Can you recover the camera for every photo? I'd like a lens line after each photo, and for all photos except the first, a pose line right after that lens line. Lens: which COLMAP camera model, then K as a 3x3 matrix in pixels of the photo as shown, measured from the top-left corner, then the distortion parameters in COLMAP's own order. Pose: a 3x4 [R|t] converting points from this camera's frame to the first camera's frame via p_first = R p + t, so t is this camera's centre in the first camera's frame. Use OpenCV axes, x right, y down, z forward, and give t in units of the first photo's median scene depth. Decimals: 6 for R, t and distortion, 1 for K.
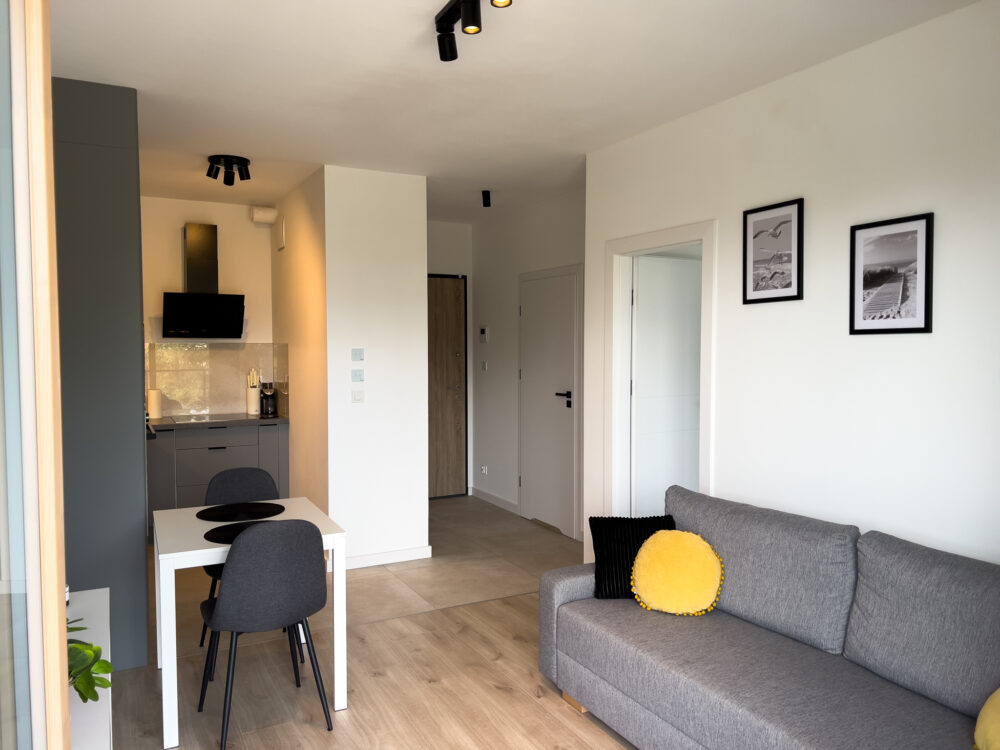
lens RADIAL K [[753.6, 0, 501.3], [0, 753.6, 378.4], [0, 0, 1]] dist [0.059057, 0.001474]
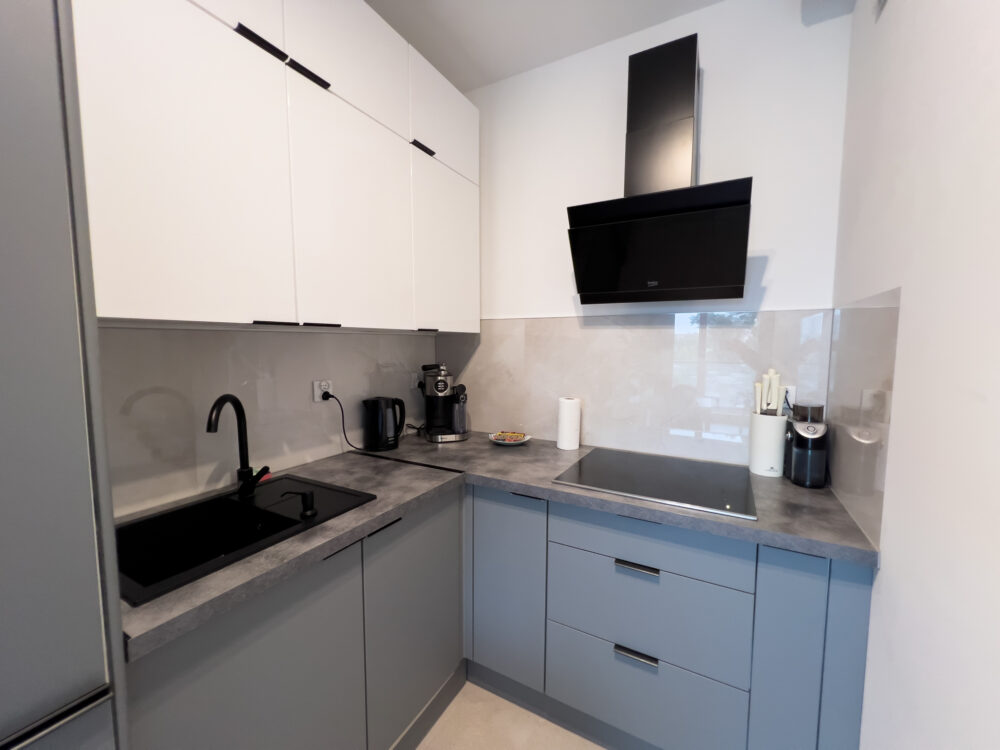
lens RADIAL K [[397.6, 0, 505.7], [0, 397.6, 379.6], [0, 0, 1]] dist [-0.006965, 0.001085]
pose [[0.555256, 0.067186, -0.828961, -0.225869], [-0.038823, 0.997739, 0.054860, -0.013284], [0.830773, 0.001721, 0.556609, 0.754134]]
